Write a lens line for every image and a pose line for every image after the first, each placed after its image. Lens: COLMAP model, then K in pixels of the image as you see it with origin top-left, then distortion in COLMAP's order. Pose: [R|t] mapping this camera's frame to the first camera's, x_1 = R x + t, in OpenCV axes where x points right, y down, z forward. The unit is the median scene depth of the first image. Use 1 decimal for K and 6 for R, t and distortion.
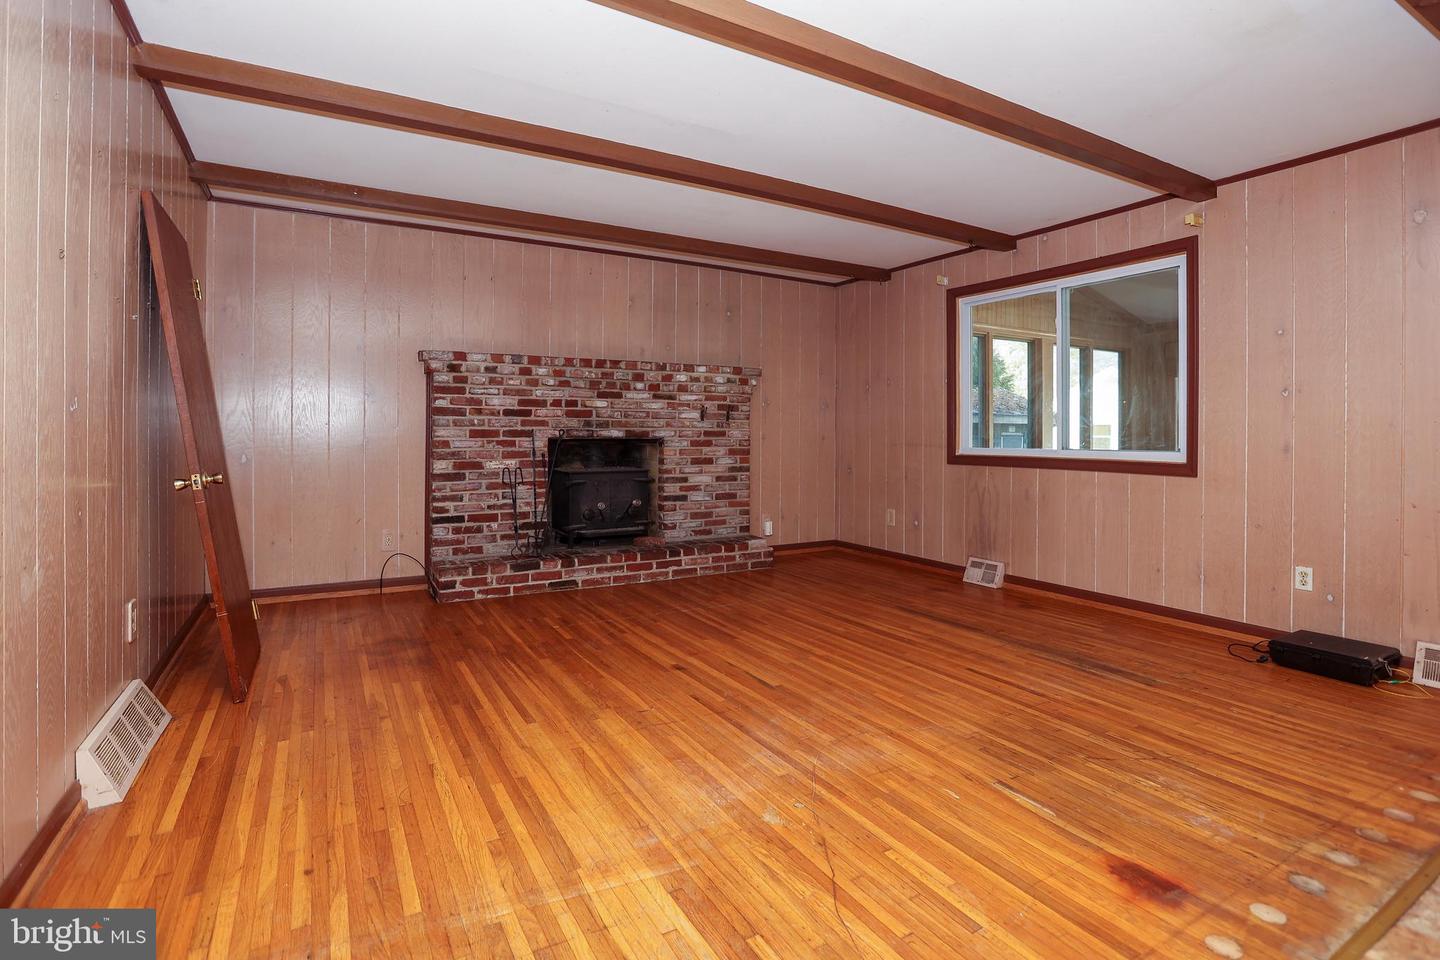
lens RADIAL K [[722.5, 0, 718.6], [0, 722.5, 433.2], [0, 0, 1]] dist [-0.061312, 0.021133]
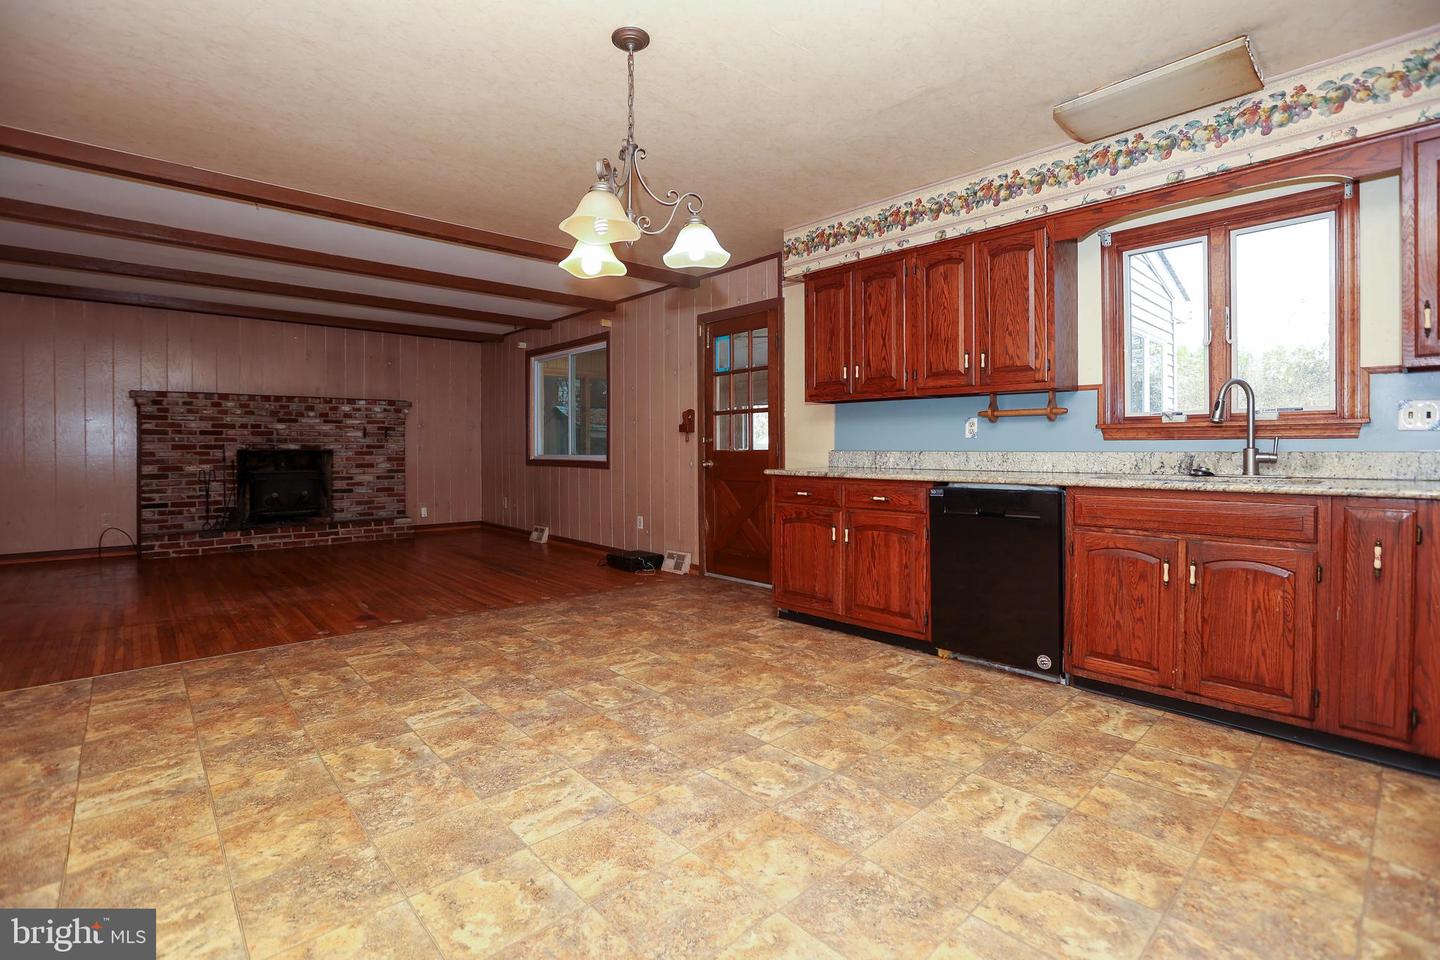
lens RADIAL K [[680.2, 0, 720.0], [0, 680.2, 458.4], [0, 0, 1]] dist [-0.030184, 0.001148]
pose [[0.980187, -0.007825, 0.197920, 0.454199], [0.004892, 0.999871, 0.015307, 0.007930], [-0.198014, -0.014036, 0.980099, -0.525682]]
